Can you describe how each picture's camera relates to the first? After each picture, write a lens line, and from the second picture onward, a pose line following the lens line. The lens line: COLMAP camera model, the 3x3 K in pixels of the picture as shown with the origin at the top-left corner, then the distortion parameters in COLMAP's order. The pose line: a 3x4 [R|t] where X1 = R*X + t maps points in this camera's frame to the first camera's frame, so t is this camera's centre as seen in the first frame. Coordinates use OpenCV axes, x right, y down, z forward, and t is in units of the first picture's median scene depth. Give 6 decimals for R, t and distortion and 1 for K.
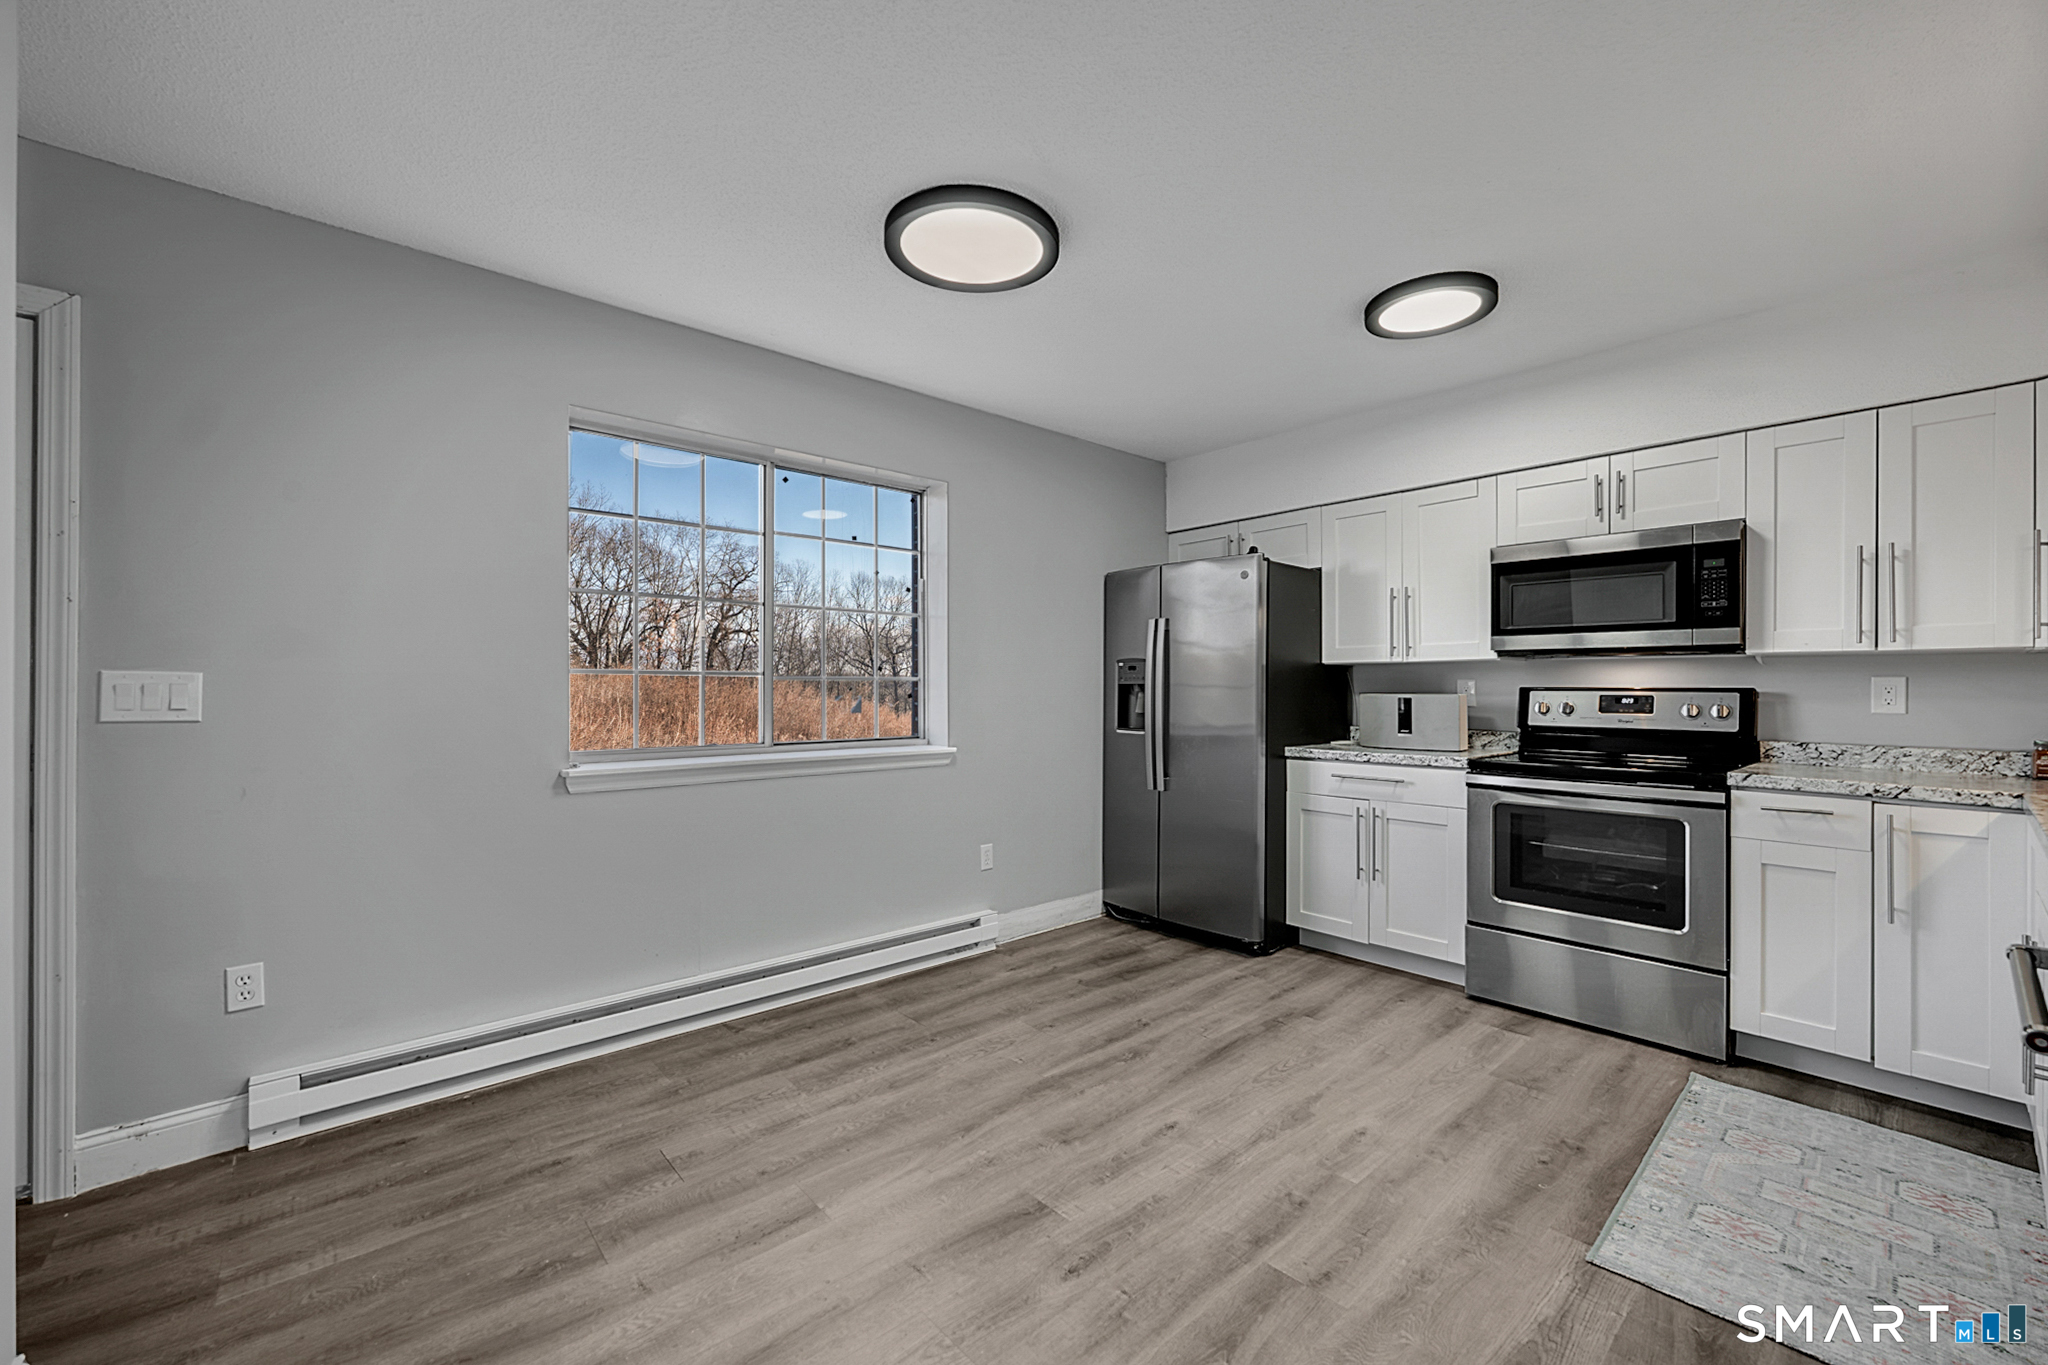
lens RADIAL K [[826.2, 0, 1027.7], [0, 826.2, 688.3], [0, 0, 1]] dist [-0.000774, -0.000111]
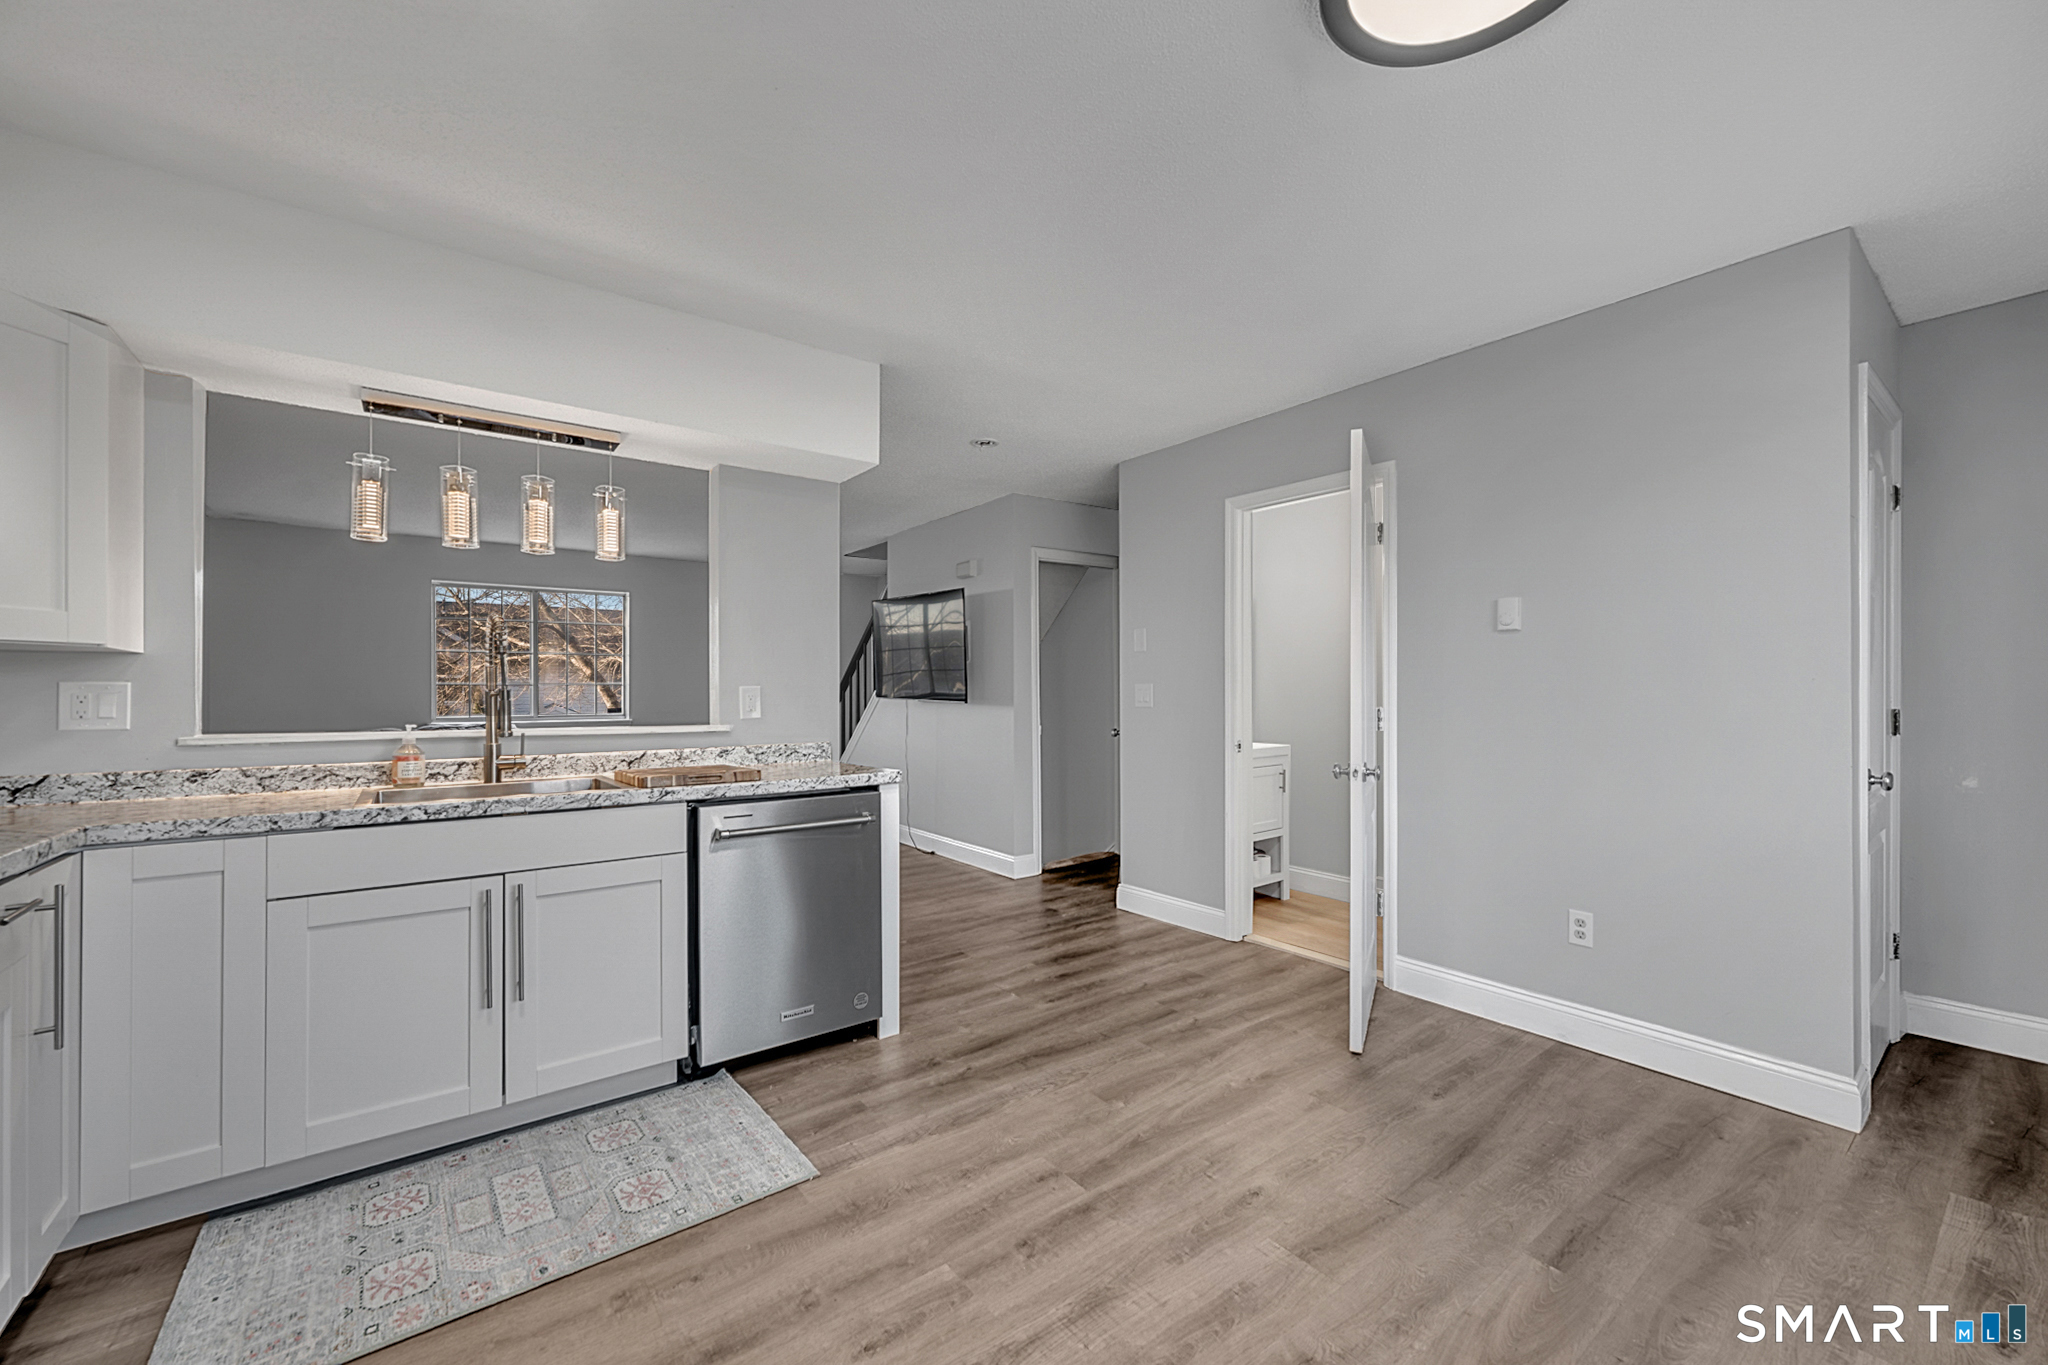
lens RADIAL K [[826.2, 0, 1027.7], [0, 826.2, 688.3], [0, 0, 1]] dist [-0.000774, -0.000111]
pose [[-0.997629, 0.001508, 0.068805, 0.285846], [0.000997, 0.999972, -0.007458, -0.002988], [-0.068814, -0.007371, -0.997602, 2.130845]]
